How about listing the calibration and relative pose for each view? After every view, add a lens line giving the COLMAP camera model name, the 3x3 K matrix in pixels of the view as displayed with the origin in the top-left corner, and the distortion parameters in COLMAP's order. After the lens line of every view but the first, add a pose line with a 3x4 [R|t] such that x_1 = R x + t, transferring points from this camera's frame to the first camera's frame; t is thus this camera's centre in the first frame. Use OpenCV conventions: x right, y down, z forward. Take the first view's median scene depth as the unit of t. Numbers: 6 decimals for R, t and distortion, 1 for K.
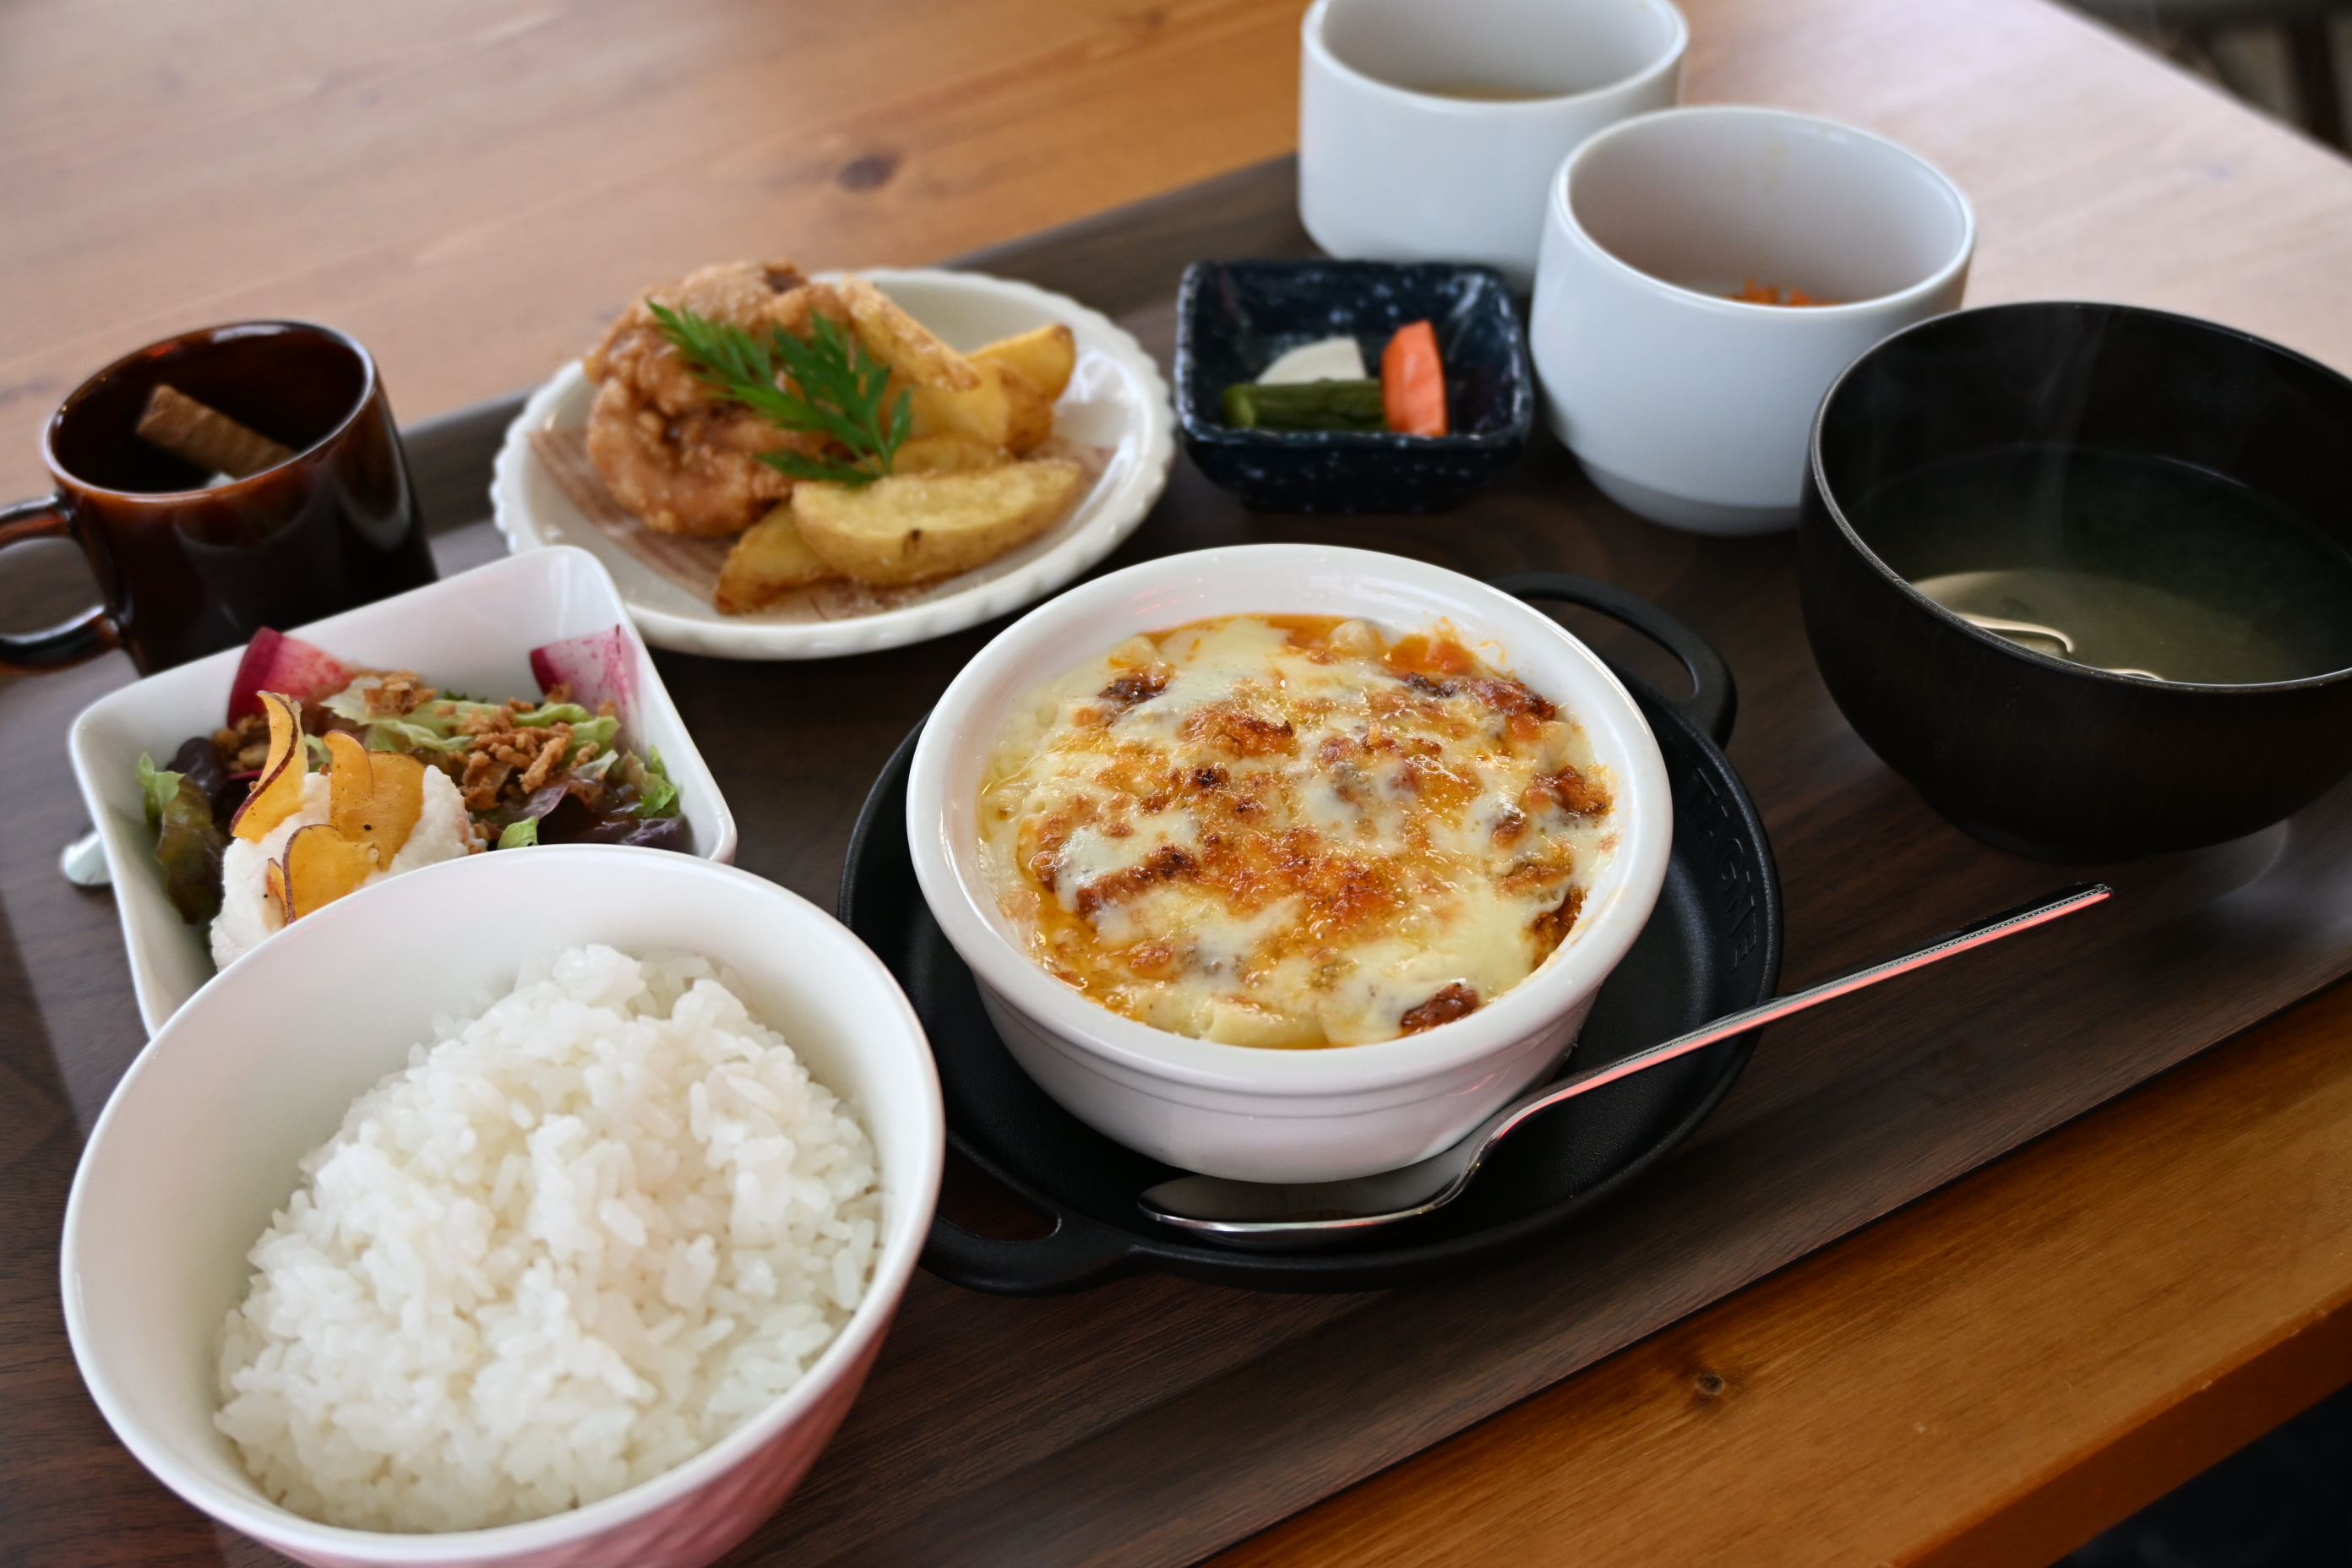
lens RADIAL K [[2798.9, 0, 1176.0], [0, 2798.9, 784.0], [0, 0, 1]] dist [0.004398, 0.006260]
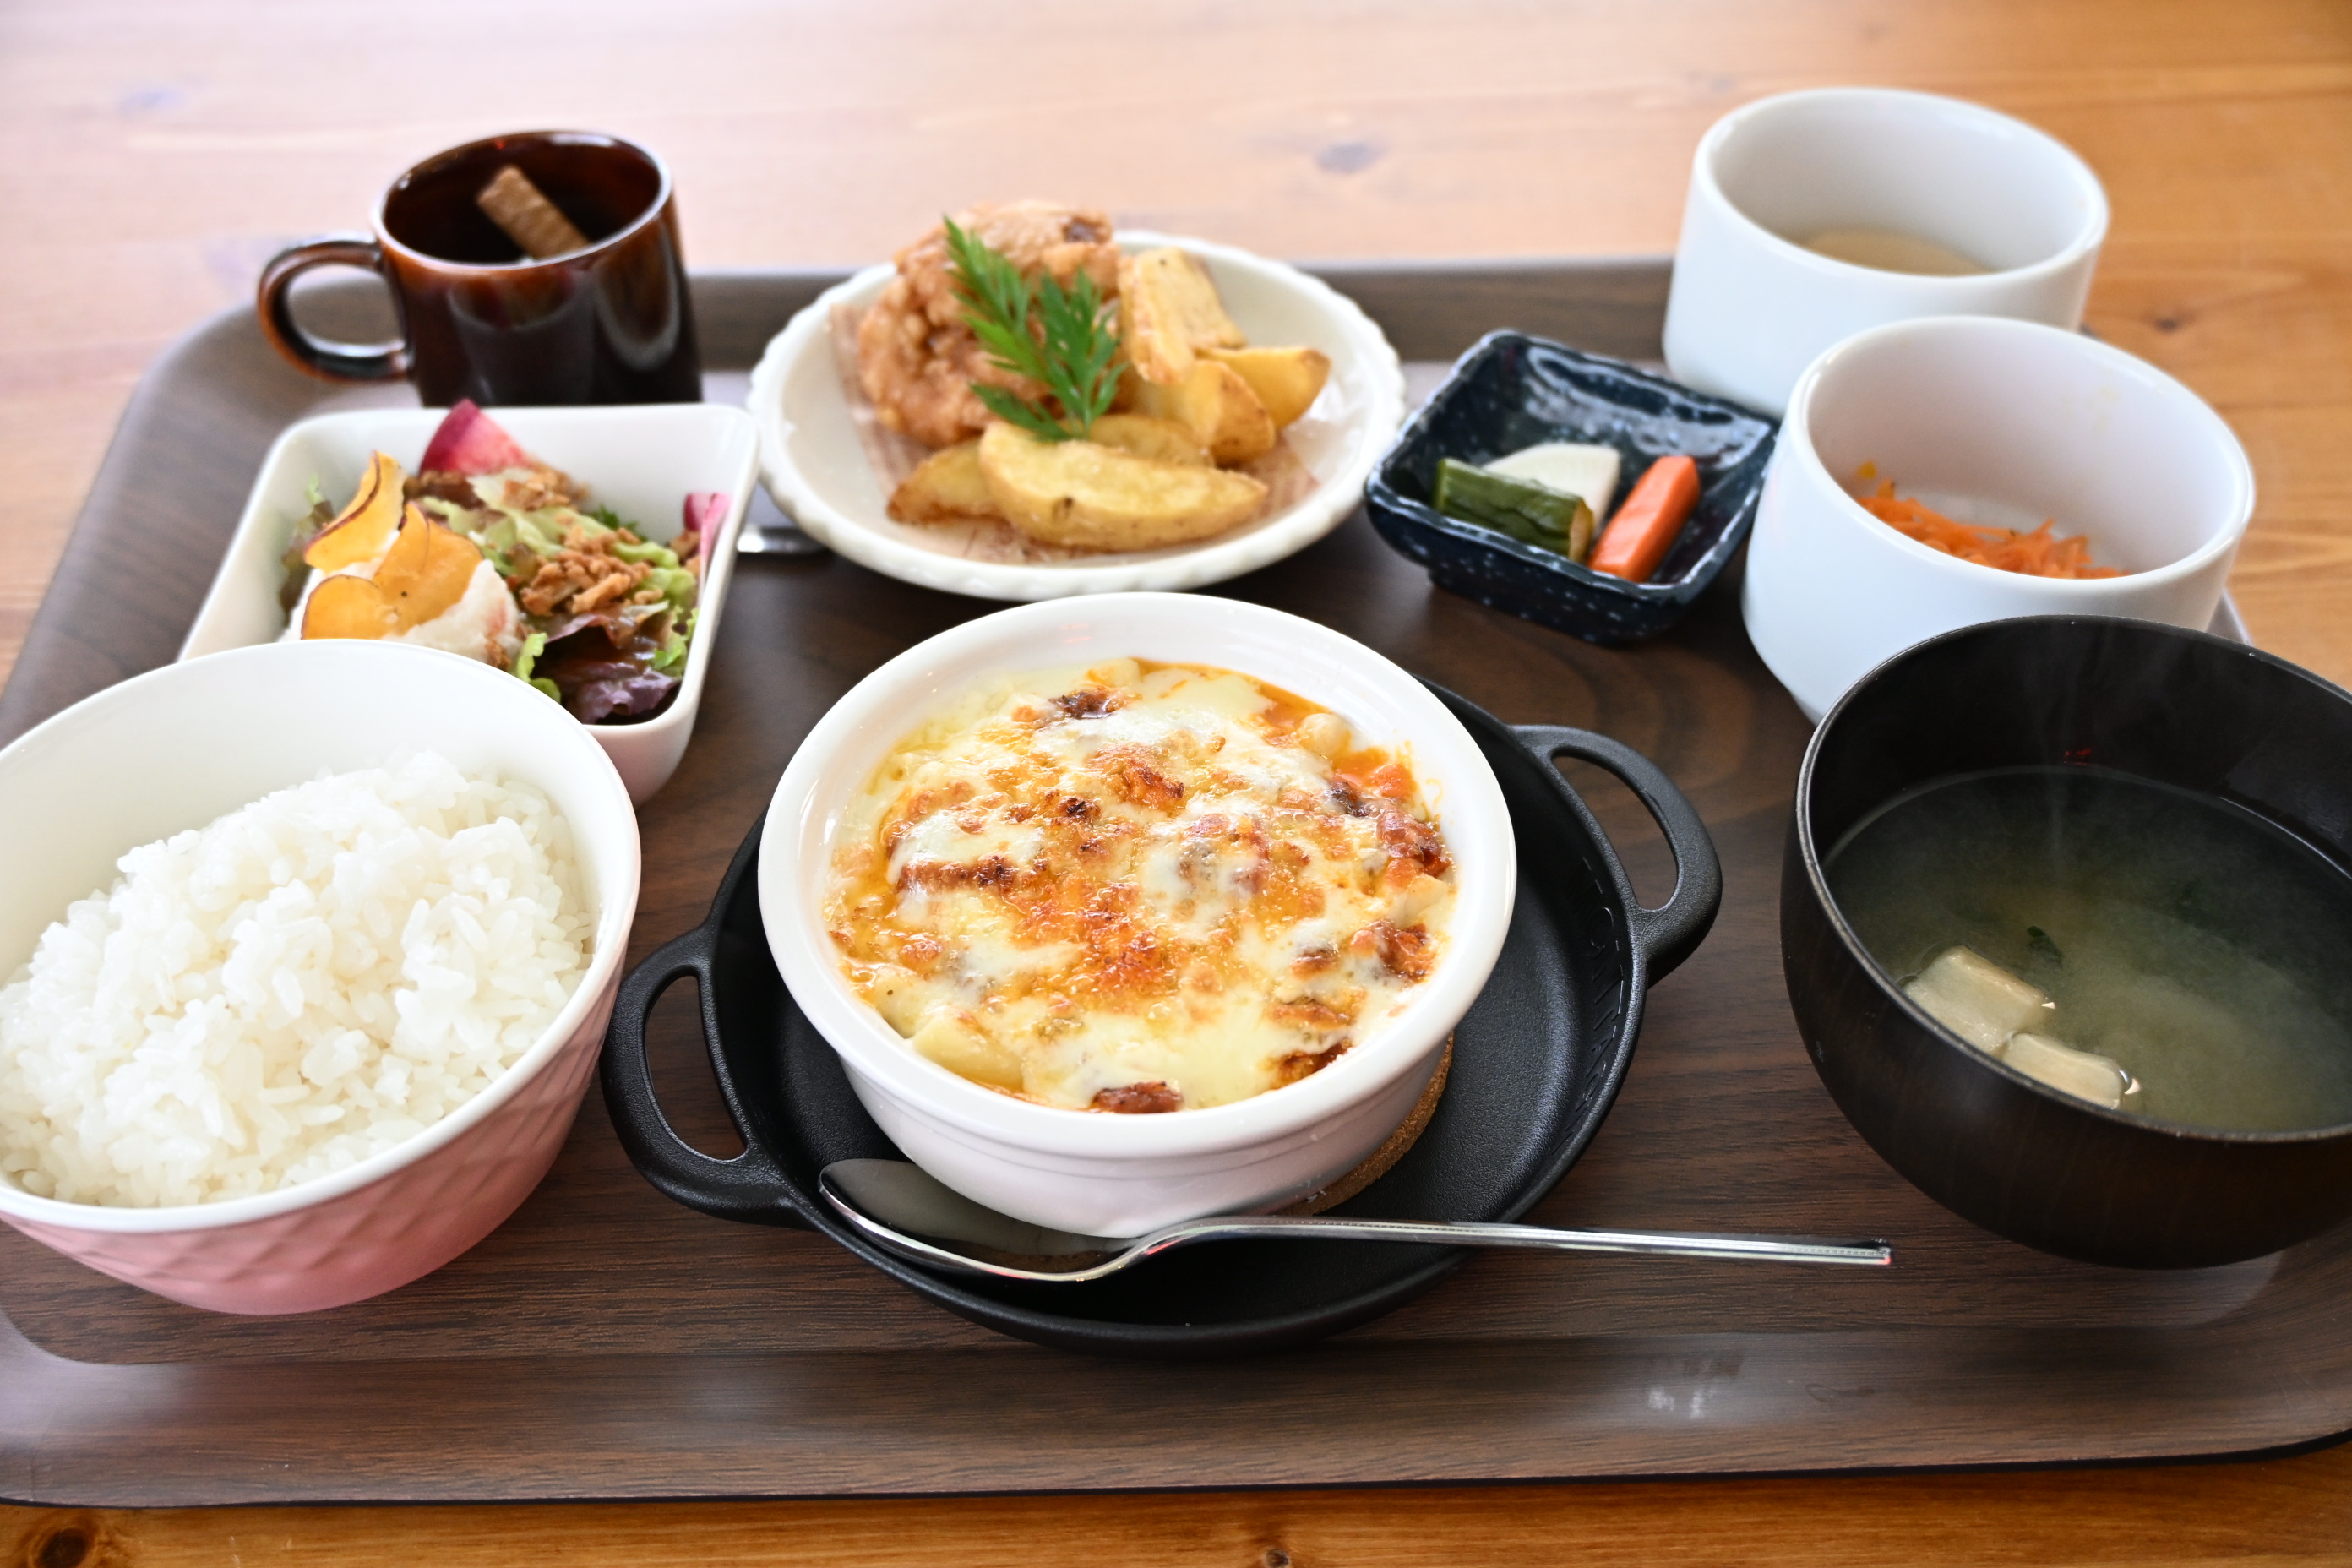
lens RADIAL K [[2798.9, 0, 1176.0], [0, 2798.9, 784.0], [0, 0, 1]] dist [0.004398, 0.006260]
pose [[0.885406, 0.337476, -0.319634, 0.347514], [-0.329049, 0.940764, 0.081790, -0.100507], [0.328303, 0.032758, 0.944004, 0.048684]]
